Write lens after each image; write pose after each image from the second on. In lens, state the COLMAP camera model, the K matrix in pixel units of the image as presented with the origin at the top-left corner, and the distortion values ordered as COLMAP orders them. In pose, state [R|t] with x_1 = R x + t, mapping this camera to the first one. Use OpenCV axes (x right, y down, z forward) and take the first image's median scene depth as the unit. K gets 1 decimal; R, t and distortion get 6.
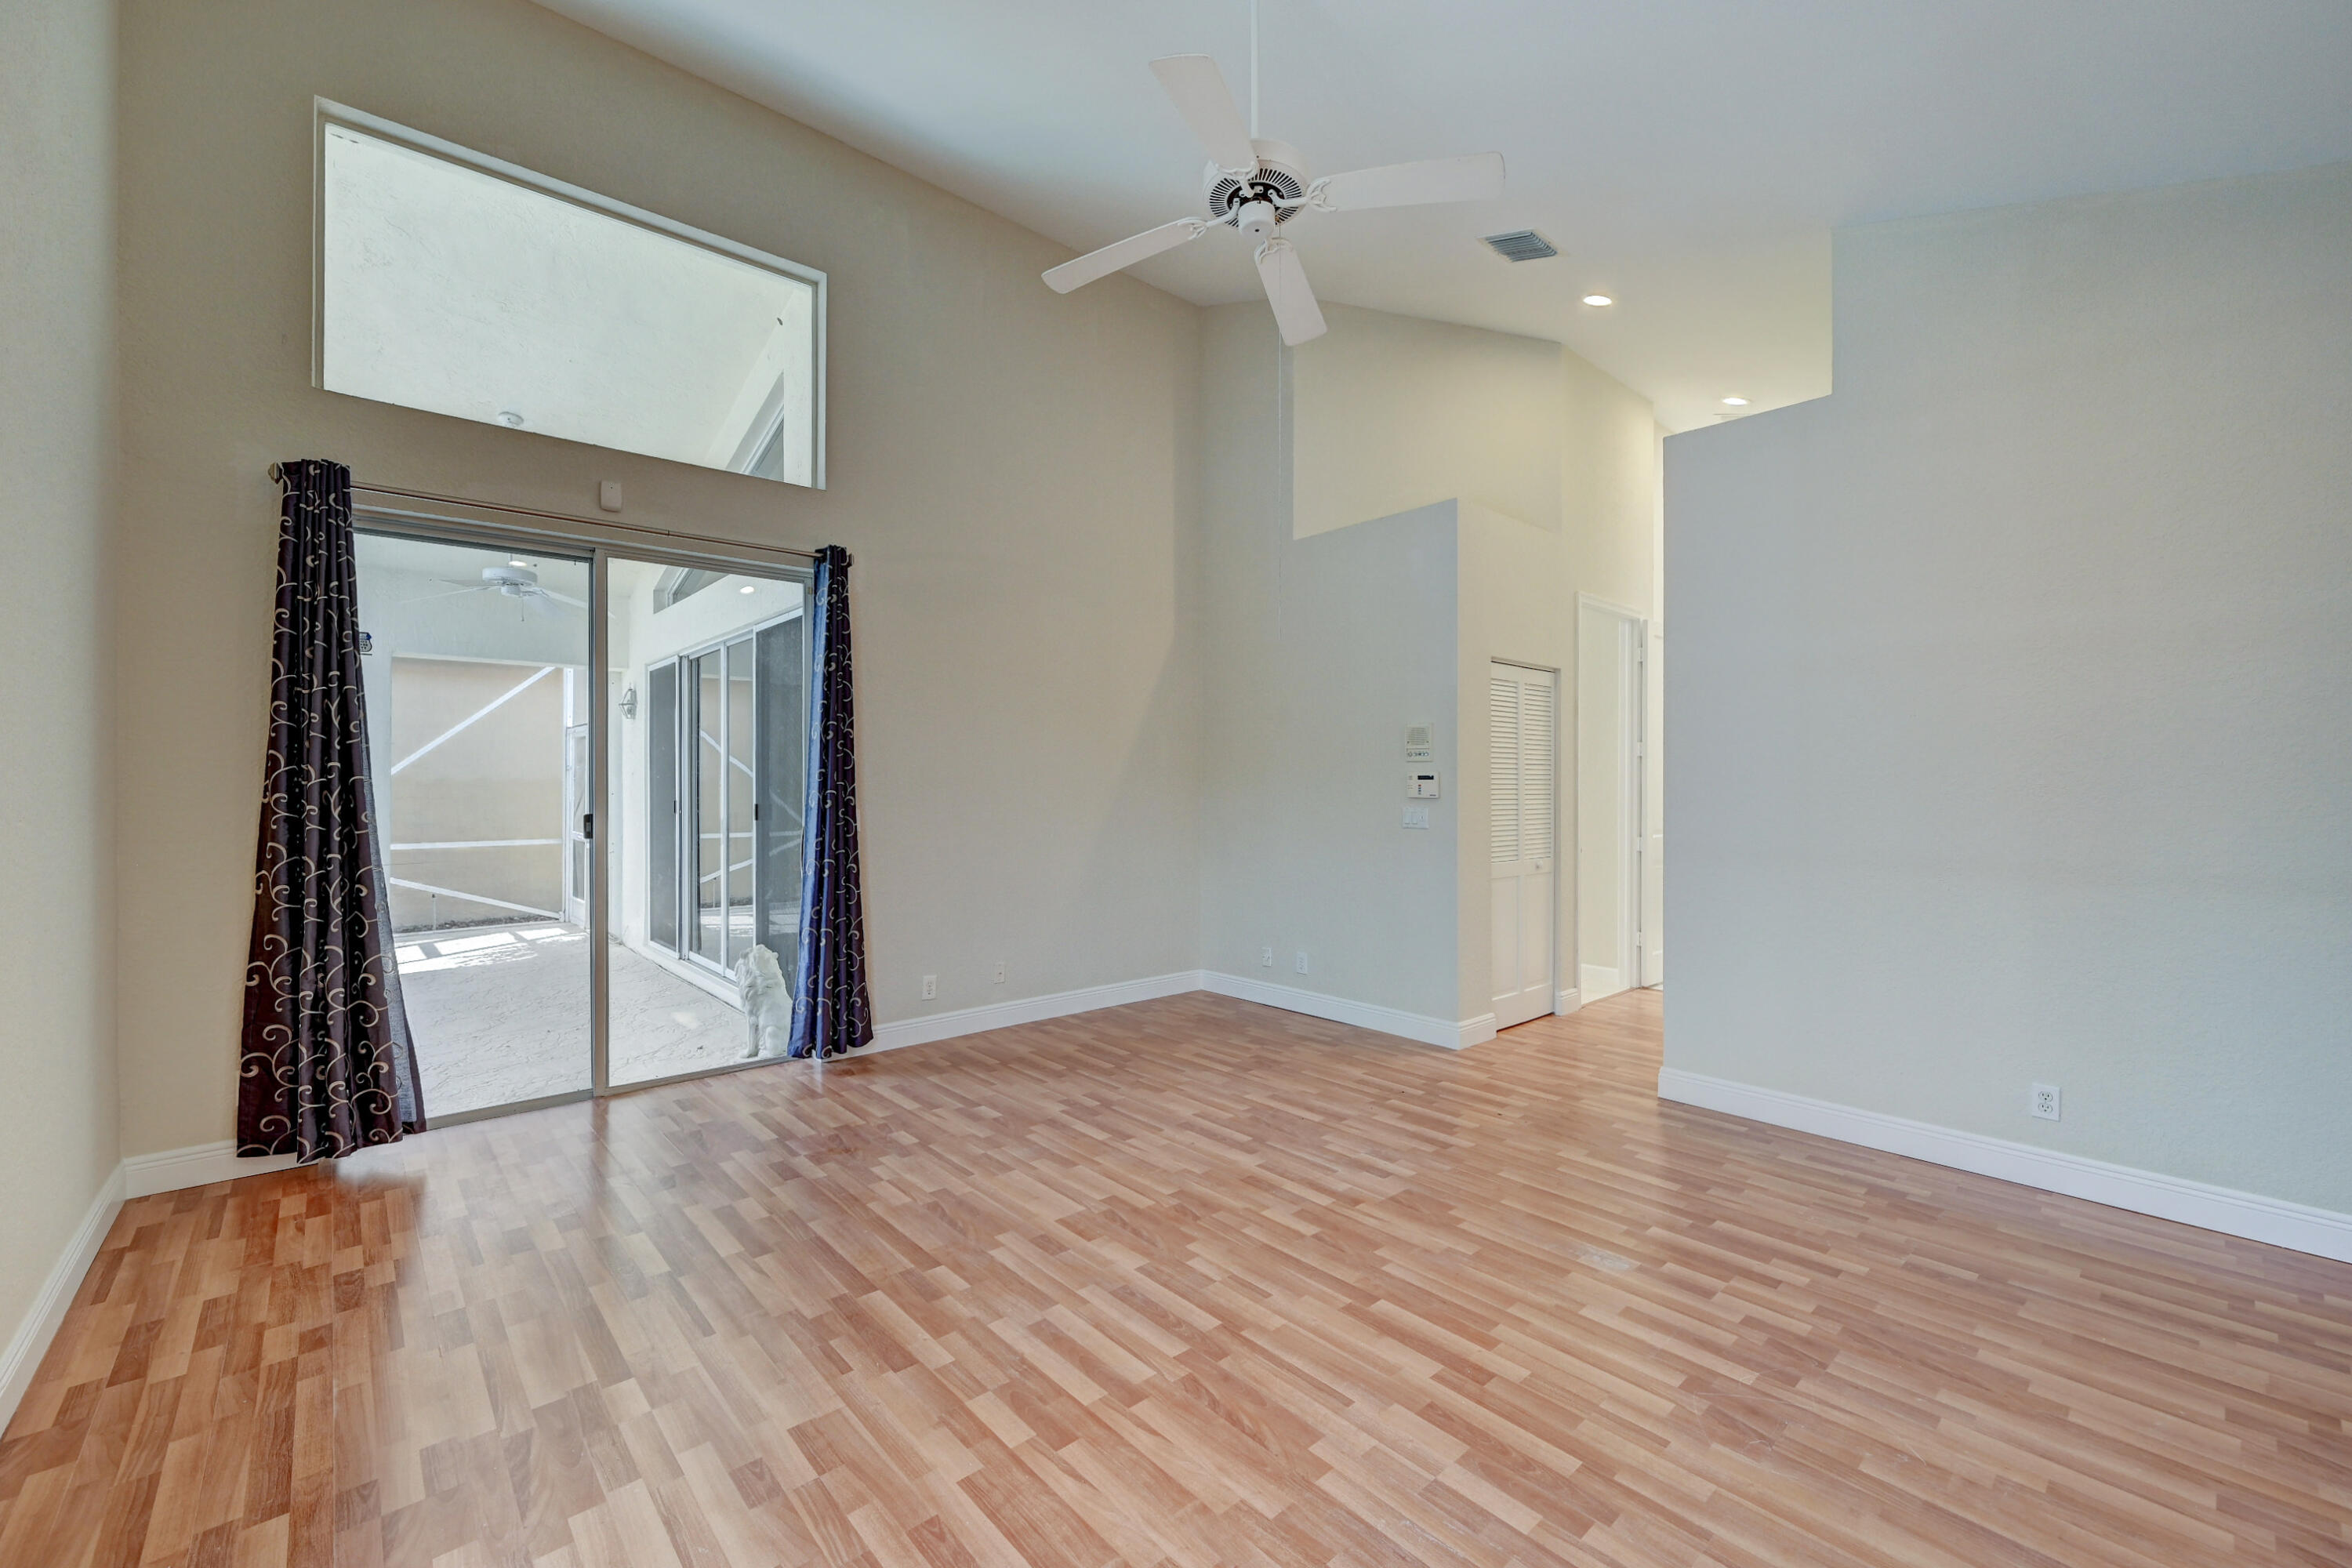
lens RADIAL K [[950.2, 0, 1175.0], [0, 950.2, 790.2], [0, 0, 1]] dist [0.001632, -0.000209]
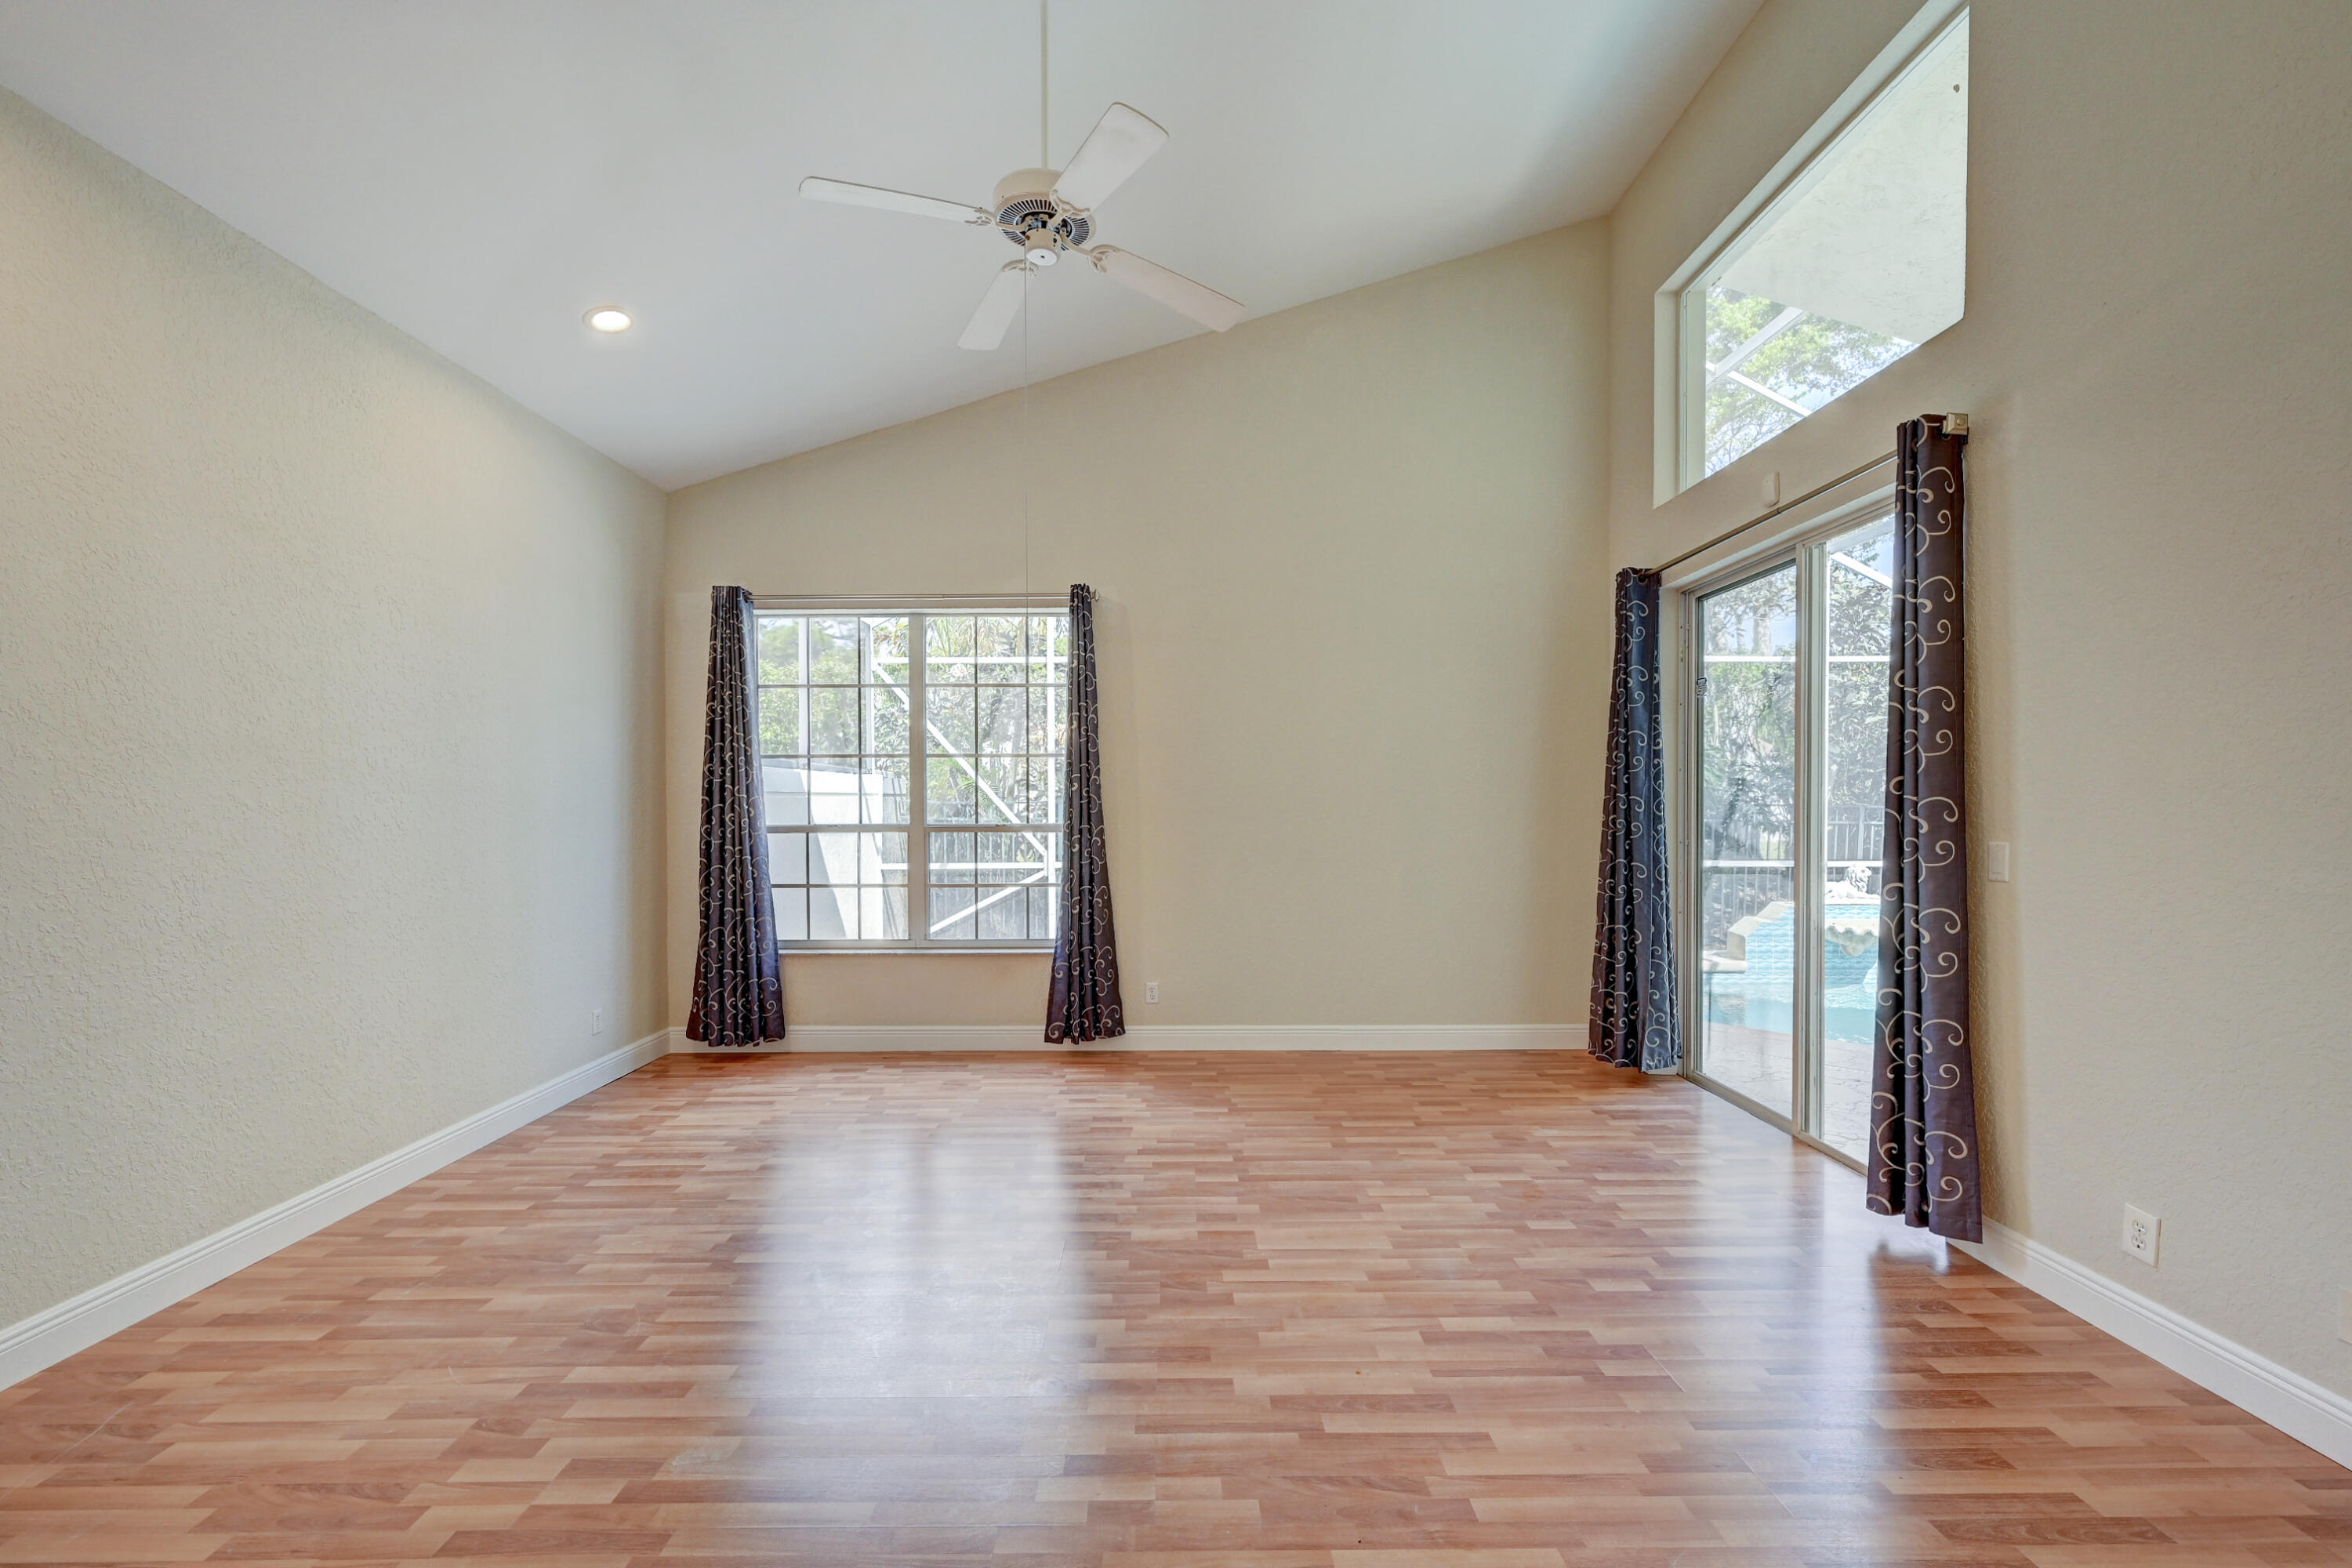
lens RADIAL K [[936.5, 0, 1165.9], [0, 936.5, 825.6], [0, 0, 1]] dist [0.001622, 0.000043]
pose [[-0.663133, 0.021058, -0.748206, 0.717684], [-0.000931, 0.999580, 0.028958, -0.014794], [0.748501, 0.019899, -0.662835, 1.668656]]
